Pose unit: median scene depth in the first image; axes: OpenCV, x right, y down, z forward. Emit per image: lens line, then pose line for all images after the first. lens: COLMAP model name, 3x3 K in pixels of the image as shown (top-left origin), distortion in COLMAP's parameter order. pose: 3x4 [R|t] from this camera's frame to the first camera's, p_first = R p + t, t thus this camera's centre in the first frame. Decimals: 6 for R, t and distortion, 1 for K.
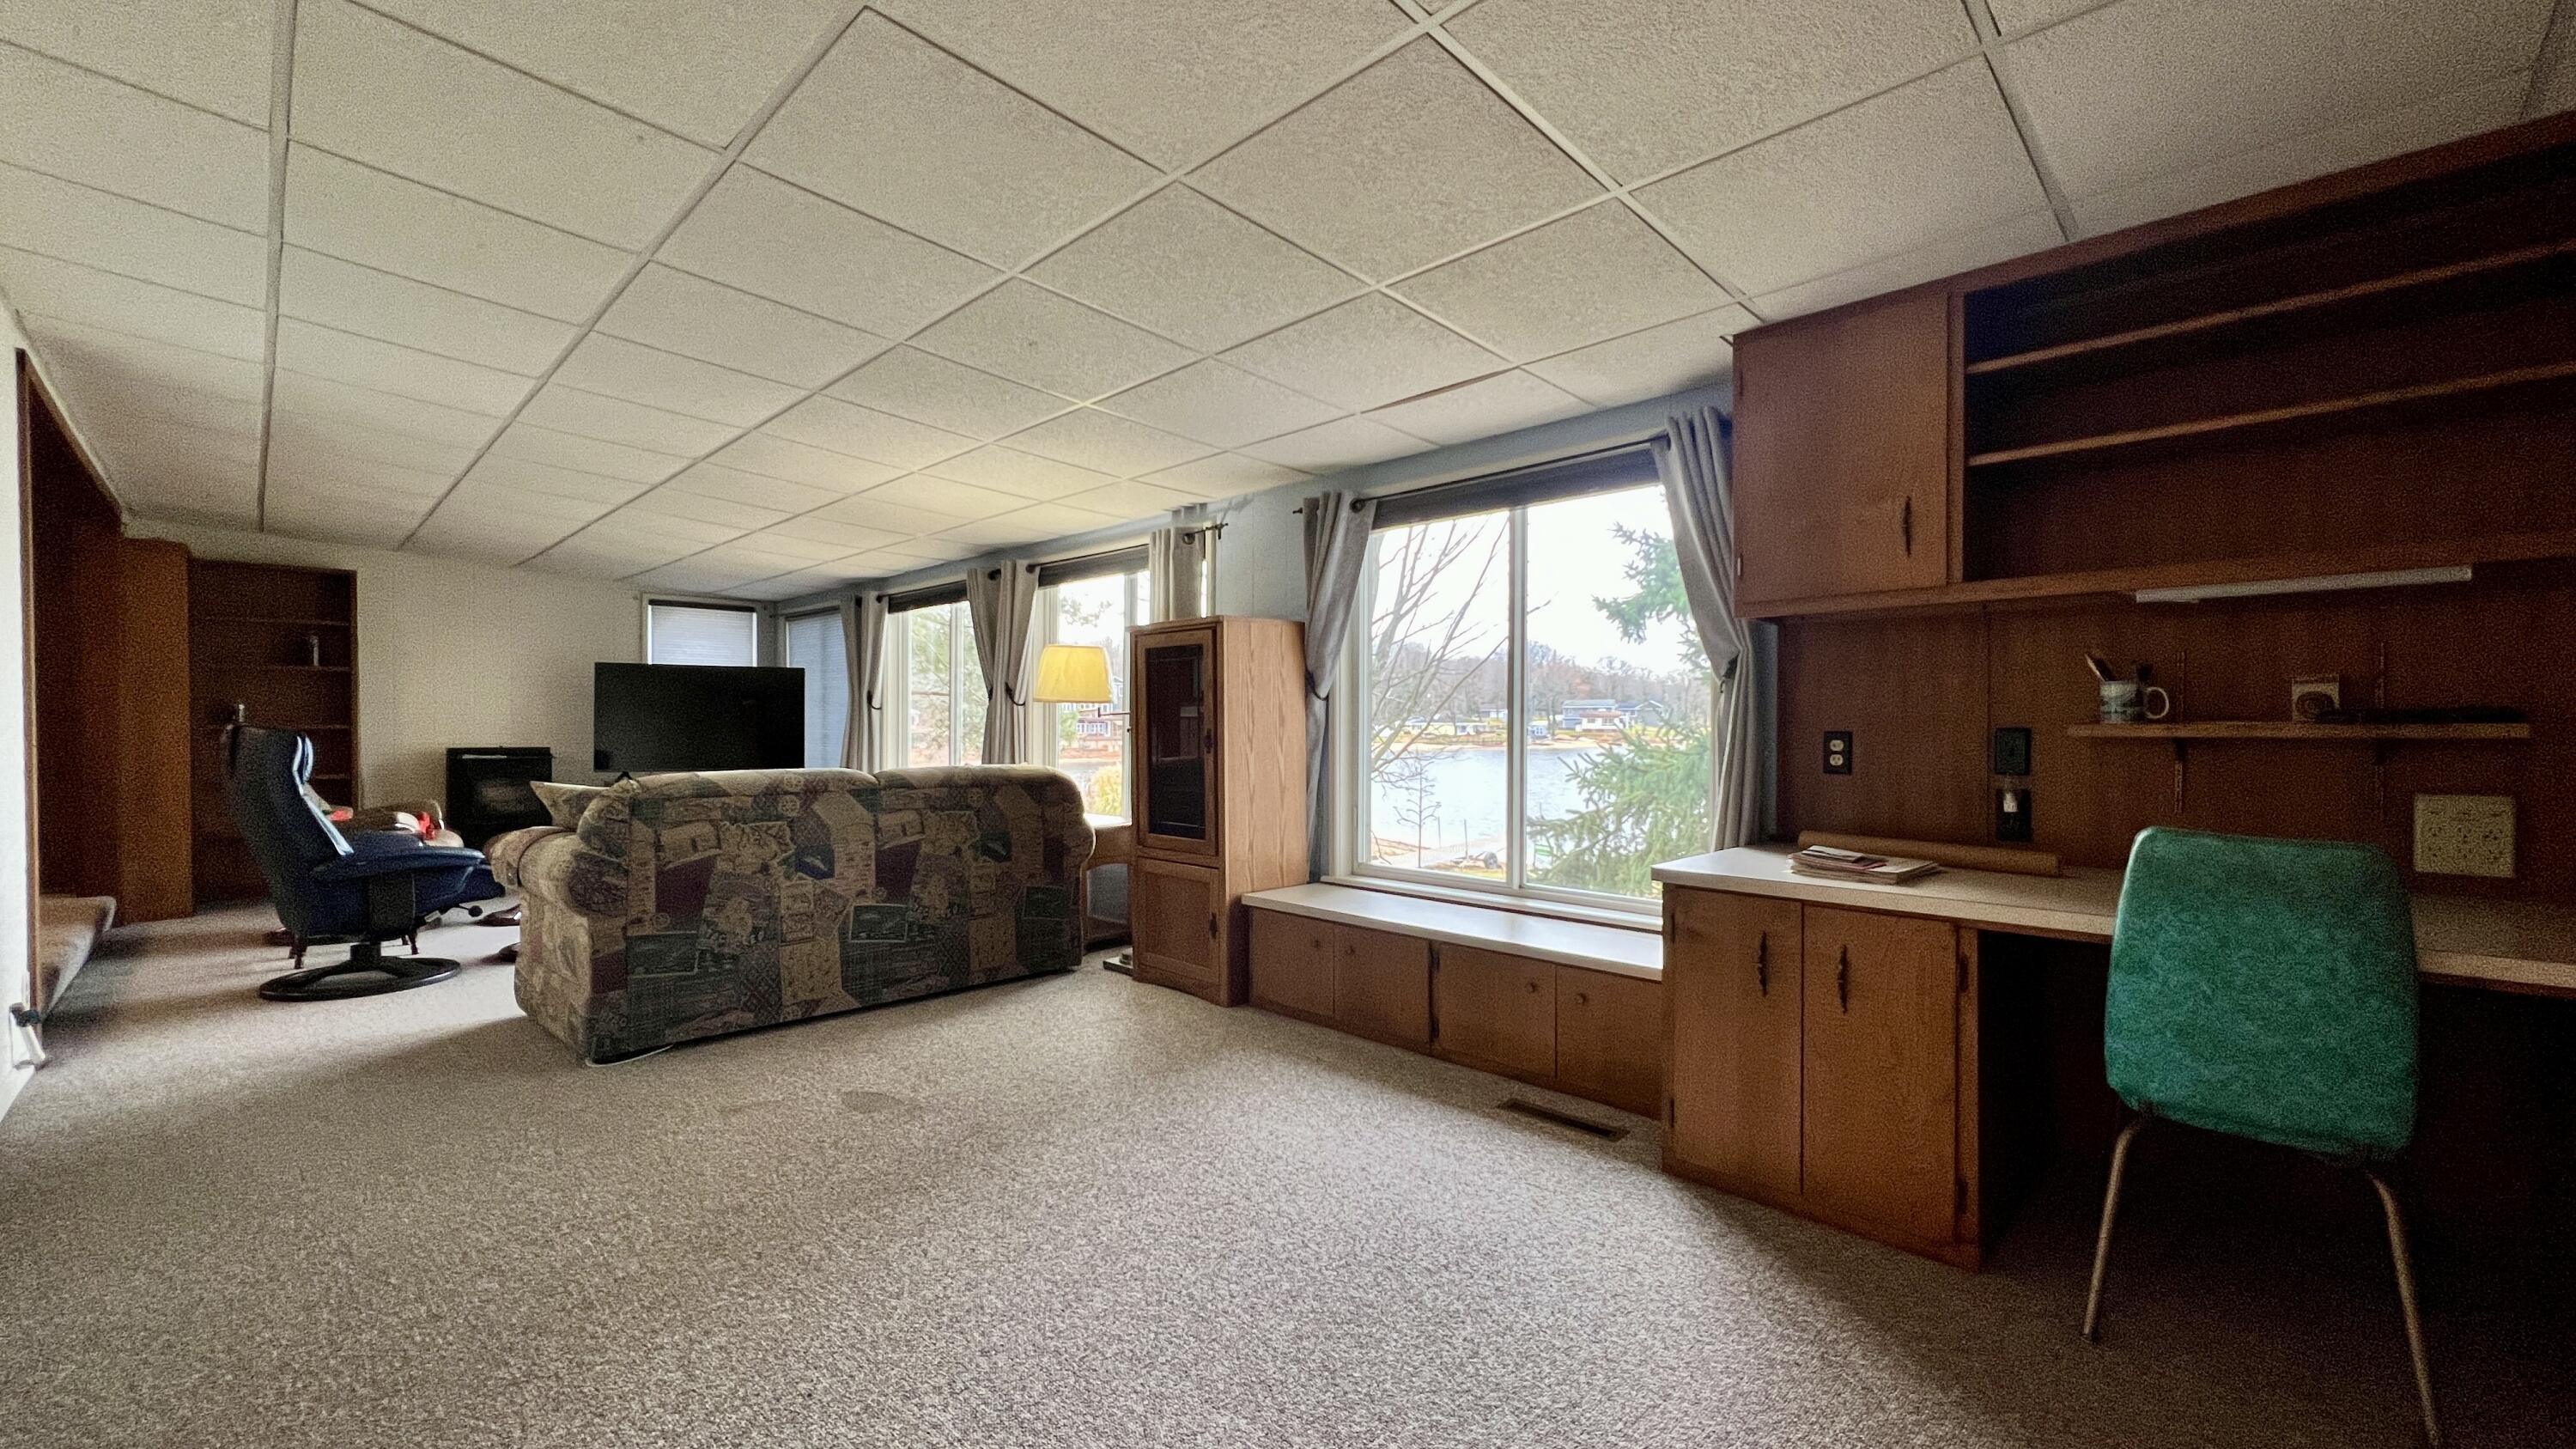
lens RADIAL K [[1030.6, 0, 1294.8], [0, 1030.6, 732.0], [0, 0, 1]] dist [-0.001834, -0.000040]
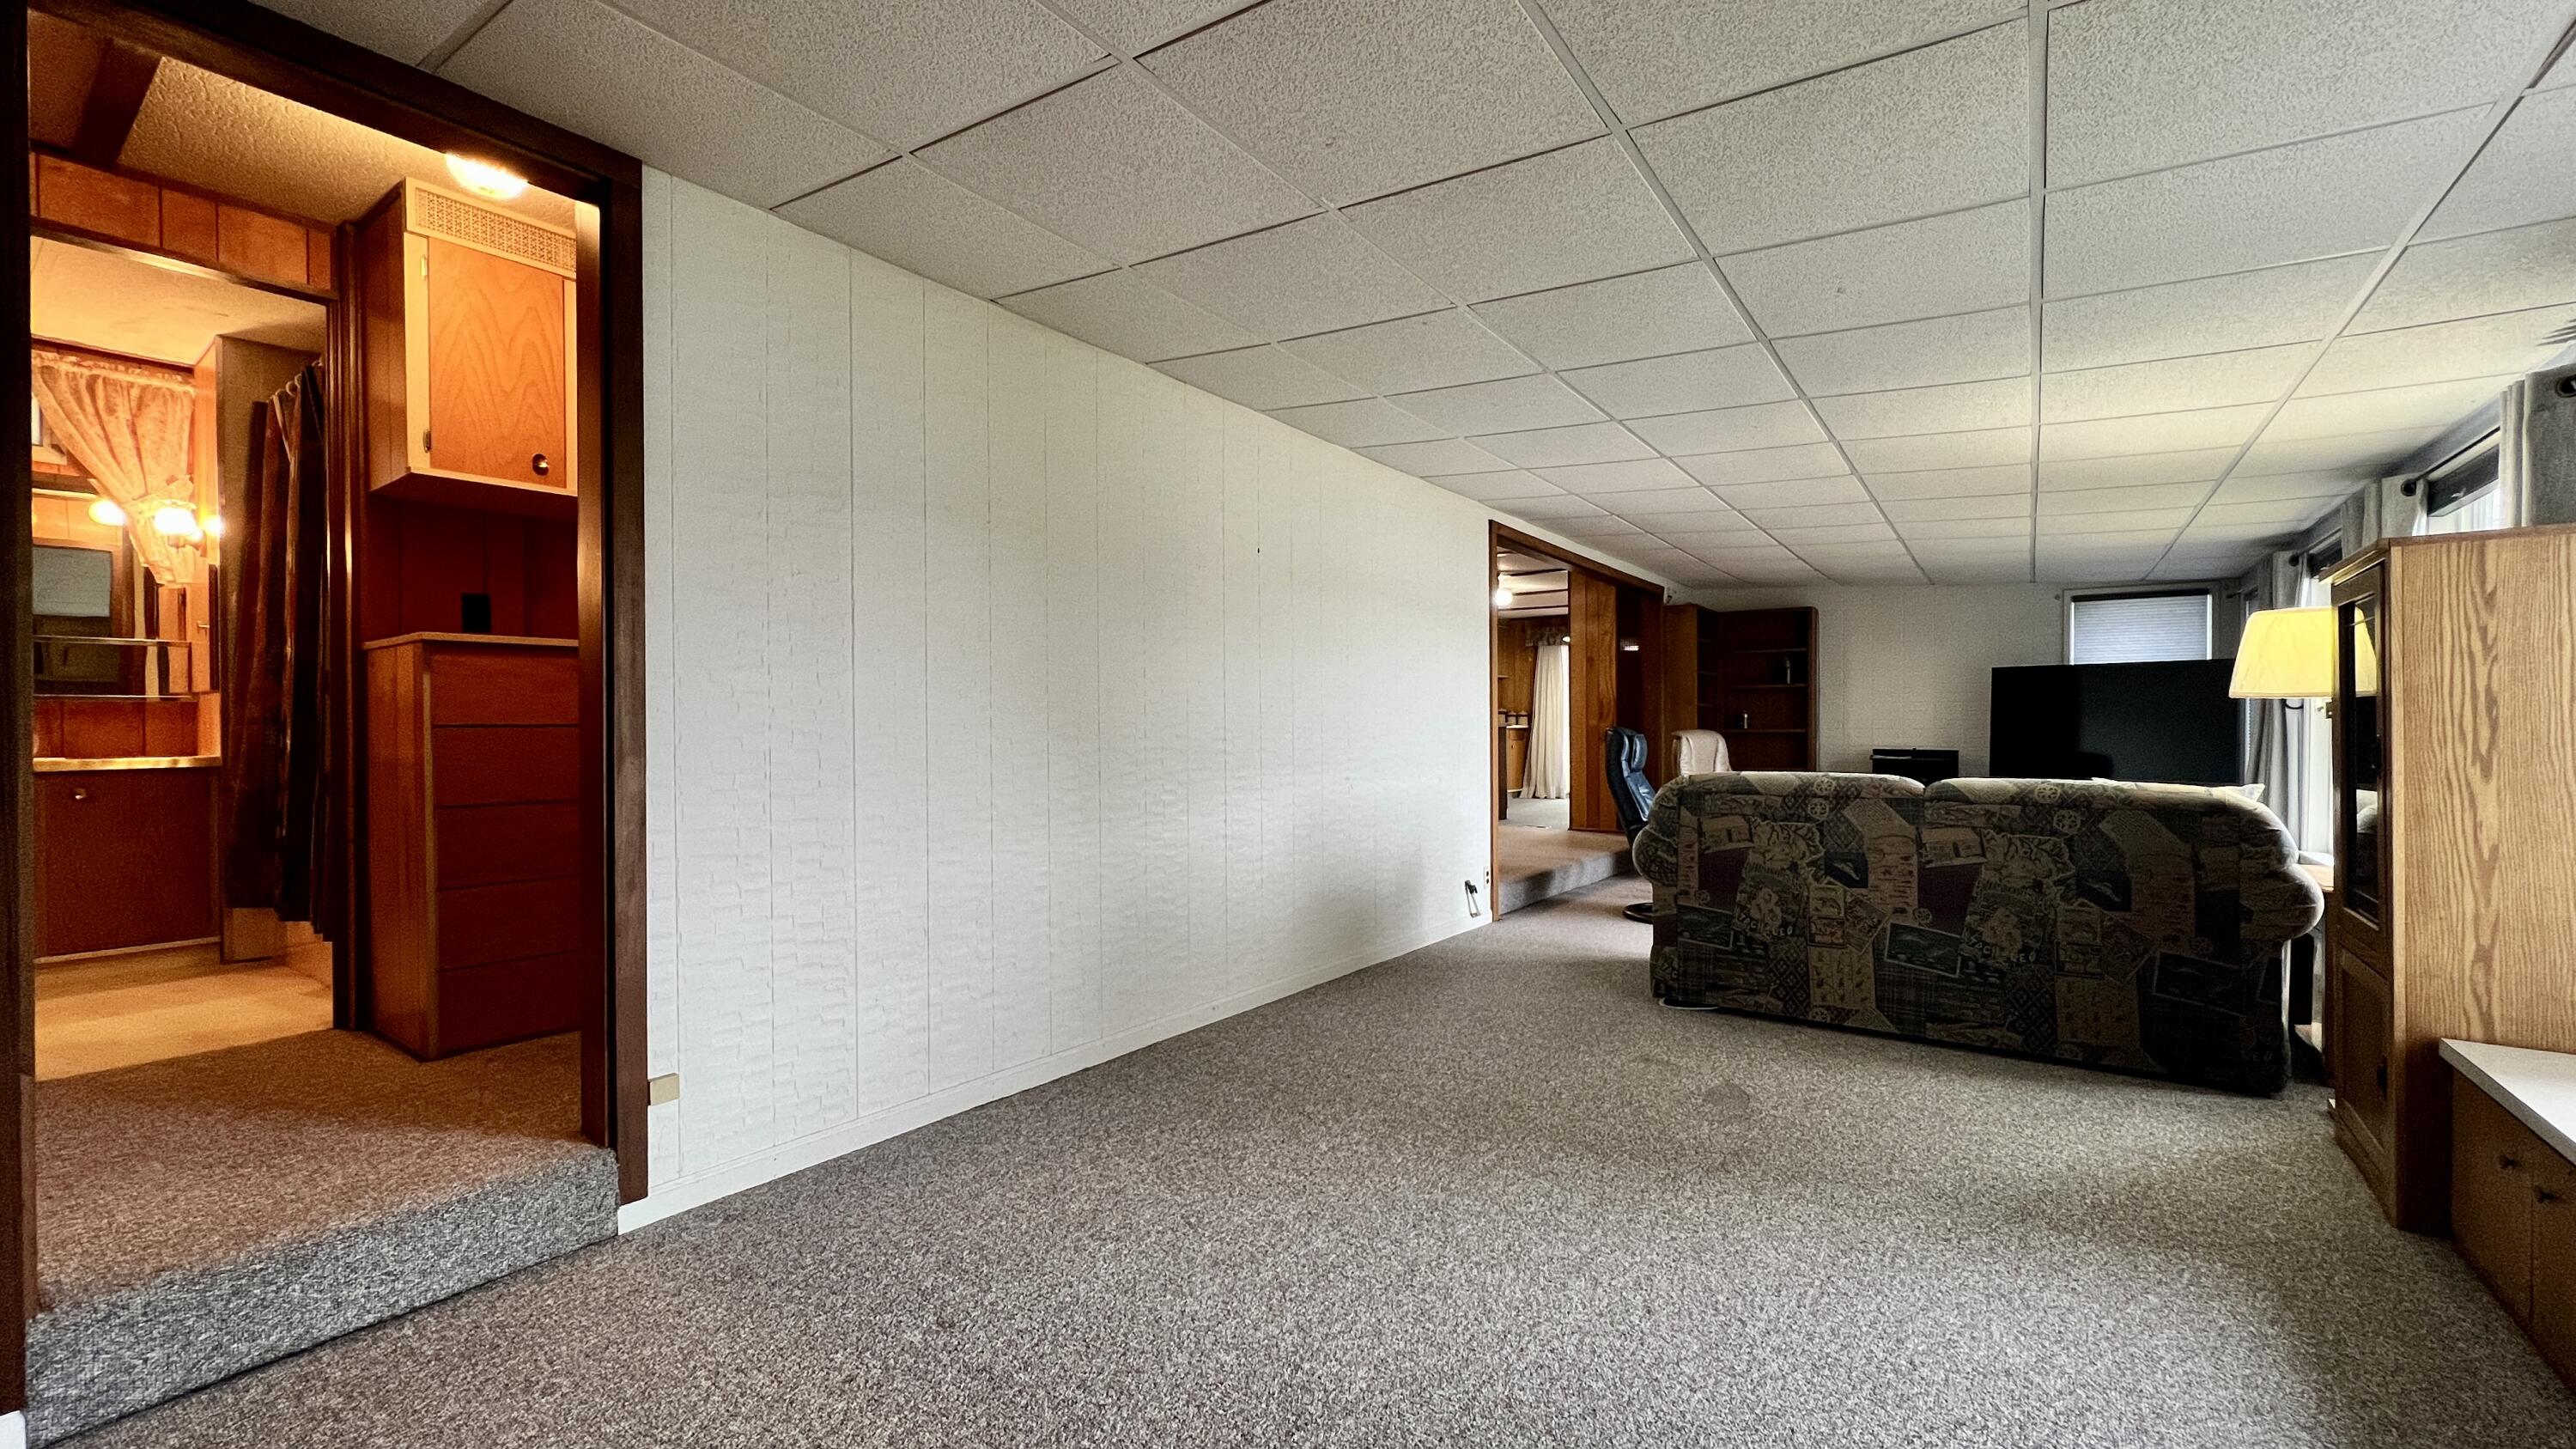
lens RADIAL K [[1042.0, 0, 1296.4], [0, 1042.0, 718.8], [0, 0, 1]] dist [-0.012279, 0.000101]
pose [[0.144682, -0.006971, -0.989454, 0.442996], [-0.007628, 0.999938, -0.008160, -0.004990], [0.989449, 0.008728, 0.144619, 0.338636]]
